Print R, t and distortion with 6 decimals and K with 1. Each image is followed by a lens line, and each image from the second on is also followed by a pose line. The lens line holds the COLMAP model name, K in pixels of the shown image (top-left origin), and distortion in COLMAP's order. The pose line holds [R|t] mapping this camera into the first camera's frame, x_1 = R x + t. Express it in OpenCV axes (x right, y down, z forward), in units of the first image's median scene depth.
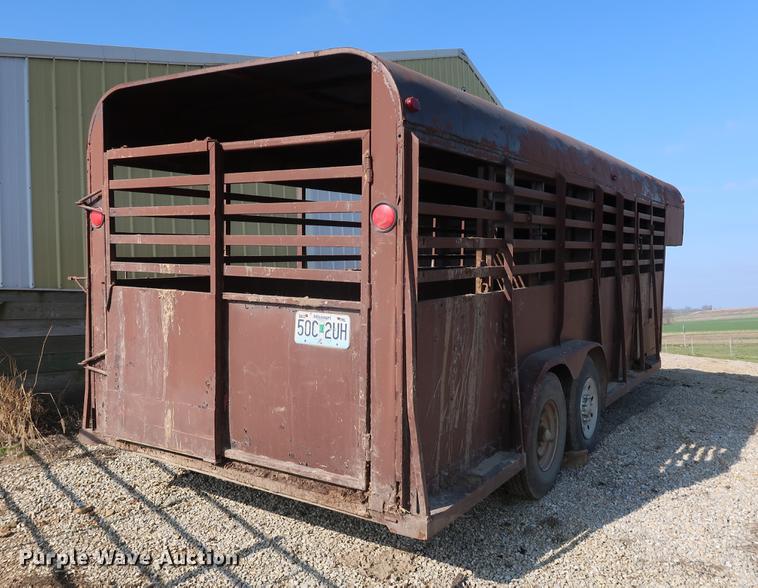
lens RADIAL K [[717.5, 0, 365.1], [0, 717.5, 300.6], [0, 0, 1]] dist [-0.040350, 0.003835]
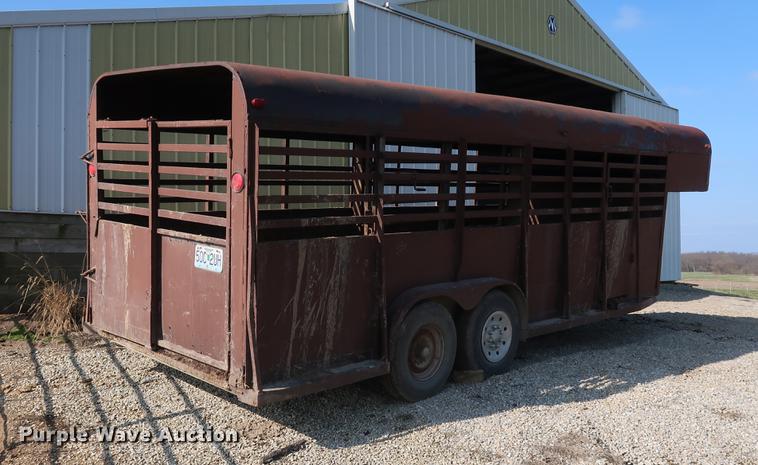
lens RADIAL K [[789.4, 0, 377.9], [0, 789.4, 269.5], [0, 0, 1]] dist [-0.060237, 0.001473]
pose [[0.978850, 0.051616, -0.197959, 0.507352], [-0.040191, 0.997309, 0.061307, -0.040850], [0.200591, -0.052055, 0.978291, -0.403012]]
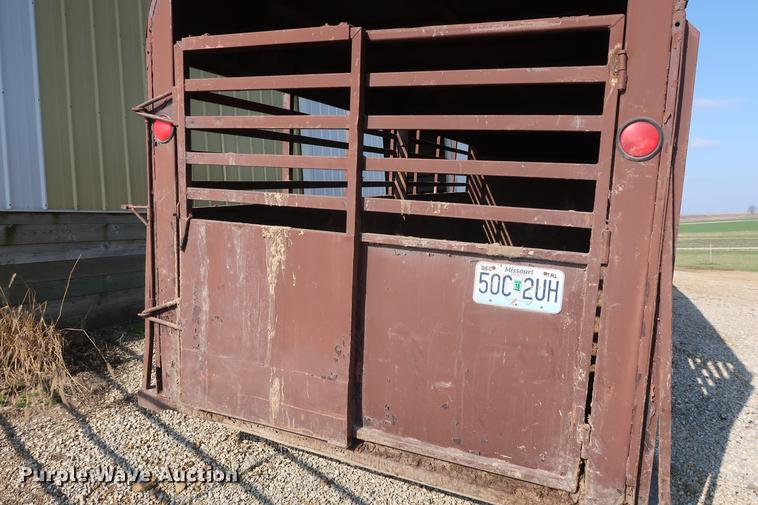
lens RADIAL K [[518.7, 0, 379.0], [0, 518.7, 252.5], [0, 0, 1]] dist [-0.030440, 0.009197]
pose [[0.983585, -0.000170, 0.180448, -0.266393], [-0.013914, 0.996951, 0.076782, -0.031729], [-0.179910, -0.078033, 0.980583, 0.431404]]
